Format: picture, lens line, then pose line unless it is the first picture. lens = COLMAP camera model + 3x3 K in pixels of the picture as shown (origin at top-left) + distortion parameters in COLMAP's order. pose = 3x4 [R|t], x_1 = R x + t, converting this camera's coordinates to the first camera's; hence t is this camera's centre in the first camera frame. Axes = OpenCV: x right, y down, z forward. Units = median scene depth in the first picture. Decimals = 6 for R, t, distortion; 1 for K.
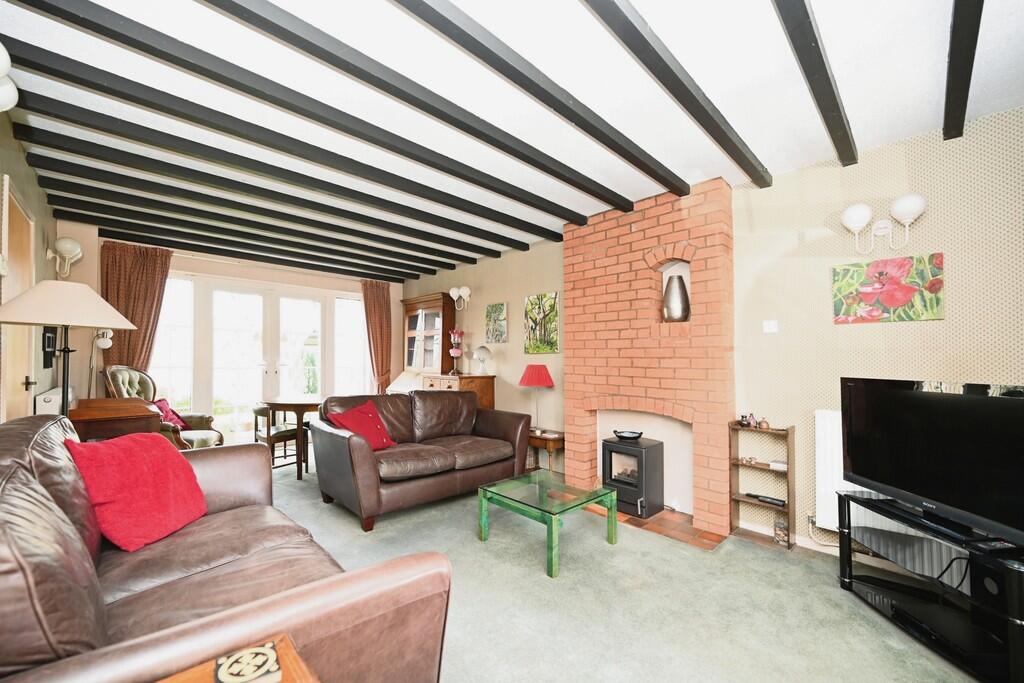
lens RADIAL K [[401.0, 0, 502.4], [0, 401.0, 356.7], [0, 0, 1]] dist [-0.001274, 0.000450]
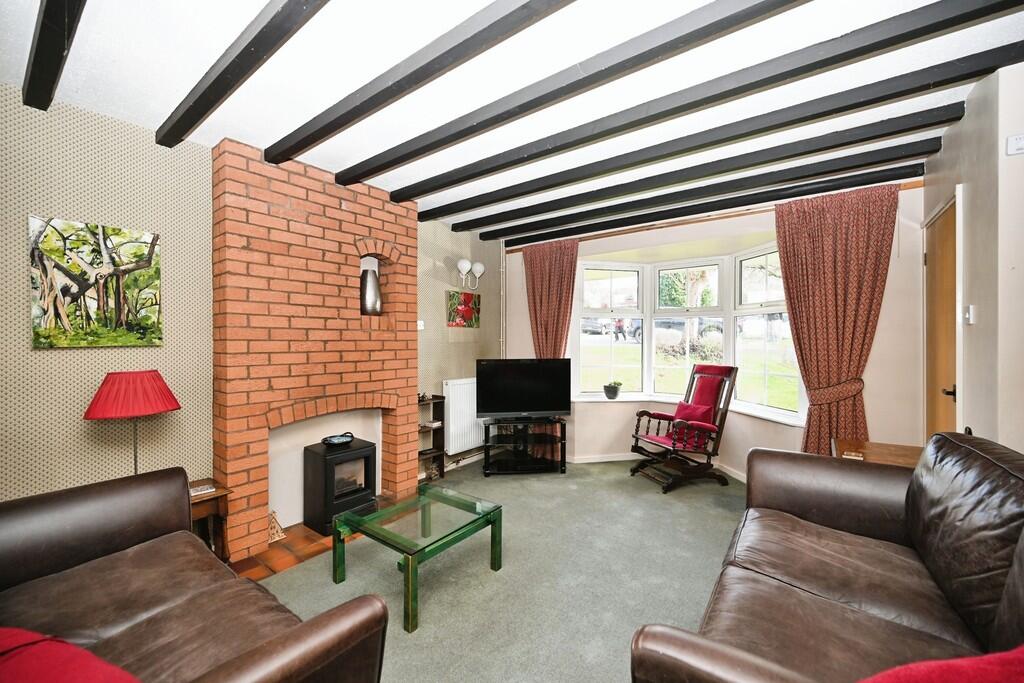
lens RADIAL K [[401.0, 0, 511.9], [0, 401.0, 337.9], [0, 0, 1]] dist [-0.001274, 0.000450]
pose [[-0.172652, -0.006412, 0.984962, -0.576386], [-0.009706, 0.999941, 0.004808, -0.033001], [-0.984935, -0.008730, -0.172704, 0.736719]]
